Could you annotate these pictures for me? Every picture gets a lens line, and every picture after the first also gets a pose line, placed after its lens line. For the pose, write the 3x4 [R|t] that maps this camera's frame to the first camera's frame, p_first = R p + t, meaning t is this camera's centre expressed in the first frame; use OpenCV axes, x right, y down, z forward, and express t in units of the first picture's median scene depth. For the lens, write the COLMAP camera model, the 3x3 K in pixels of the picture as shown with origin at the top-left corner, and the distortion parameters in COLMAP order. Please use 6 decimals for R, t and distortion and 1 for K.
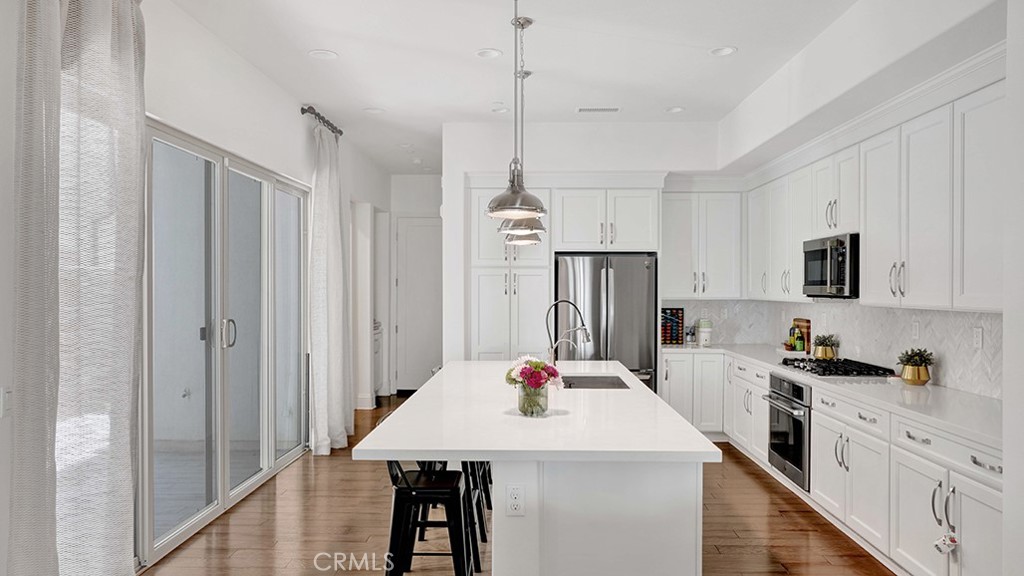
lens RADIAL K [[699.6, 0, 520.0], [0, 699.6, 292.5], [0, 0, 1]] dist [0.025361, 0.008841]
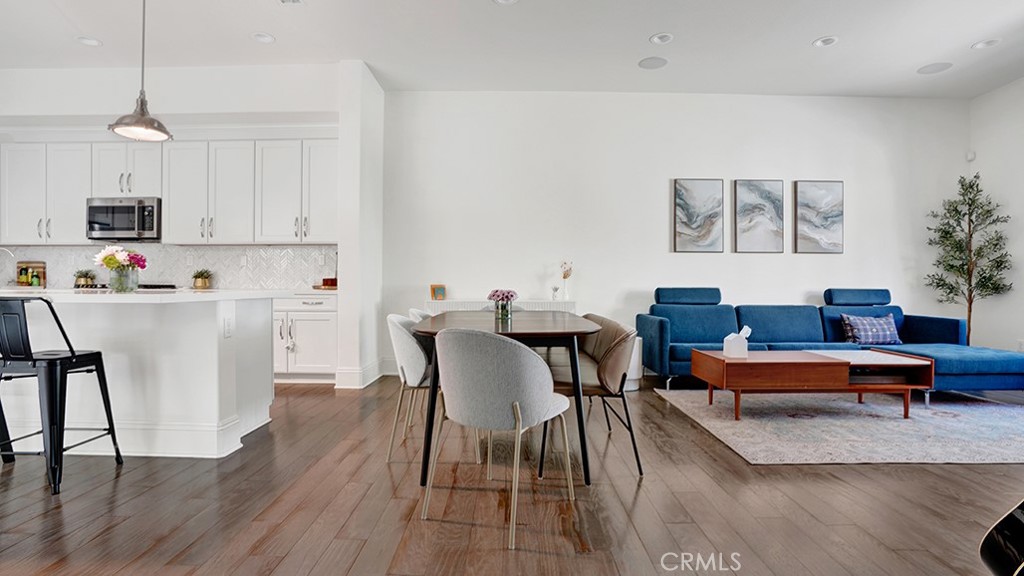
lens RADIAL K [[488.6, 0, 515.0], [0, 488.6, 292.6], [0, 0, 1]] dist [-0.058786, 0.017712]
pose [[-0.012797, -0.012462, 0.999840, -0.489796], [0.004625, 0.999911, 0.012522, 0.096630], [-0.999907, 0.004784, -0.012738, 0.179608]]
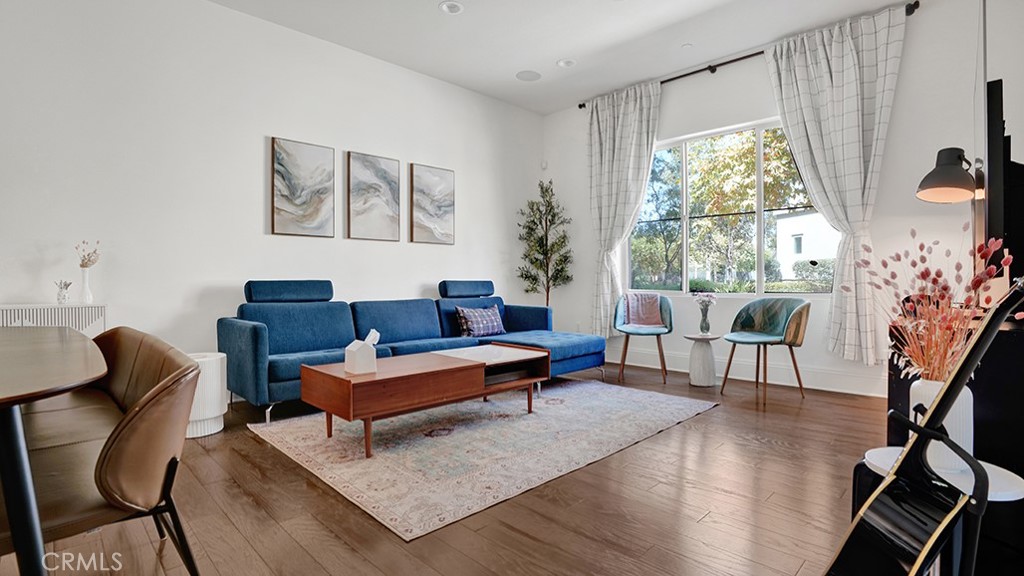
lens RADIAL K [[488.6, 0, 508.8], [0, 488.6, 288.9], [0, 0, 1]] dist [-0.058786, 0.017712]
pose [[-0.709921, -0.012519, 0.704170, -0.299939], [0.007637, 0.999646, 0.025471, 0.096571], [-0.704240, 0.023460, -0.709575, 0.117975]]
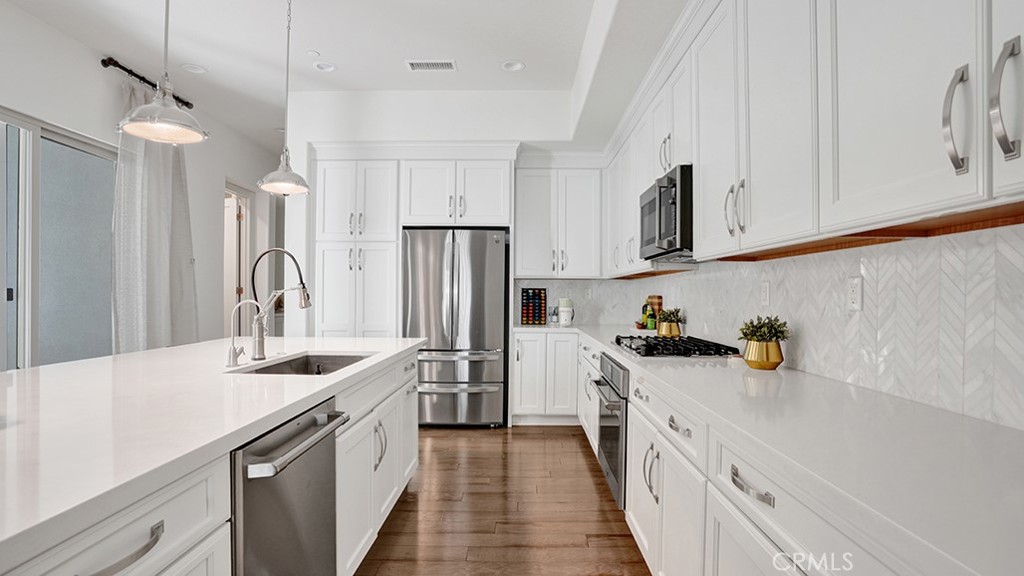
lens RADIAL K [[488.6, 0, 516.6], [0, 488.6, 294.6], [0, 0, 1]] dist [-0.058786, 0.017712]
pose [[0.999940, 0.005582, 0.009405, 0.239305], [-0.005502, 0.999948, -0.008546, 0.048374], [-0.009452, 0.008493, 0.999919, 0.404307]]
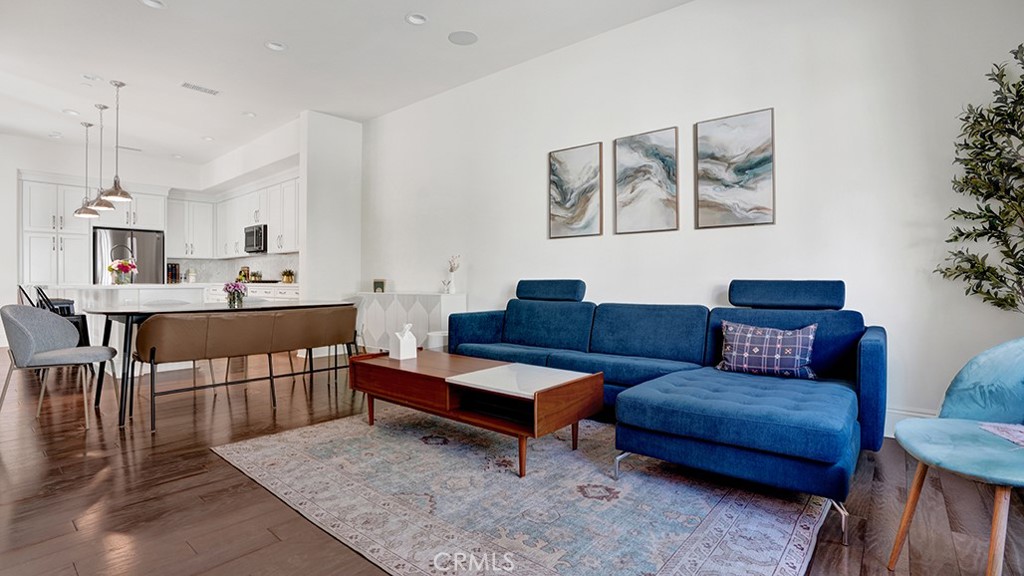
lens RADIAL K [[488.6, 0, 517.7], [0, 488.6, 277.6], [0, 0, 1]] dist [-0.058786, 0.017712]
pose [[0.634511, 0.003744, 0.772905, -0.209568], [0.008481, 0.999894, -0.011806, 0.104357], [-0.772867, 0.014046, 0.634412, -0.594414]]
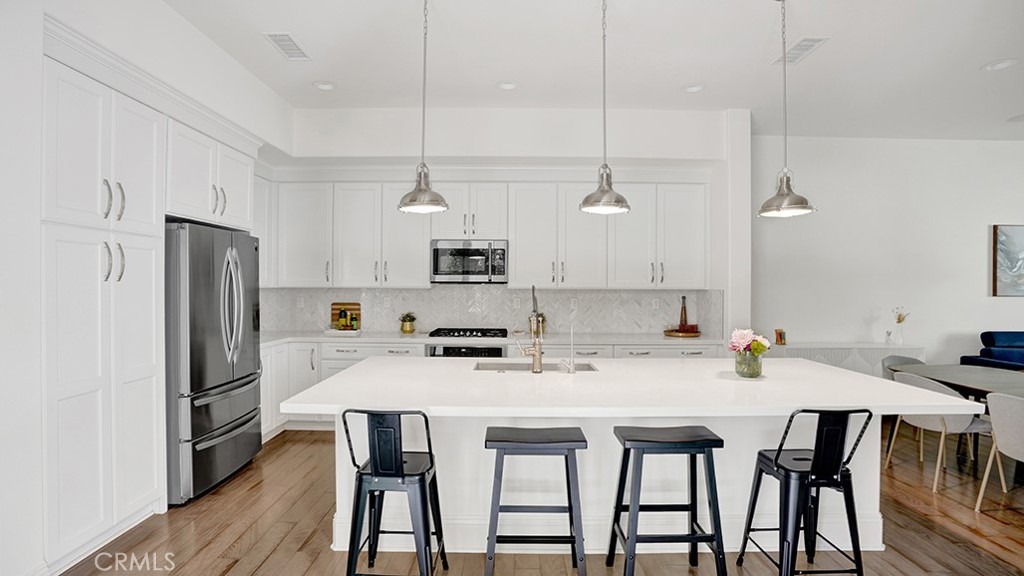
lens RADIAL K [[488.6, 0, 505.0], [0, 488.6, 282.8], [0, 0, 1]] dist [-0.058786, 0.017712]
pose [[-0.019395, 0.003018, 0.999807, -0.469415], [0.001452, 0.999994, -0.002990, 0.007560], [-0.999811, 0.001394, -0.019399, 0.844579]]
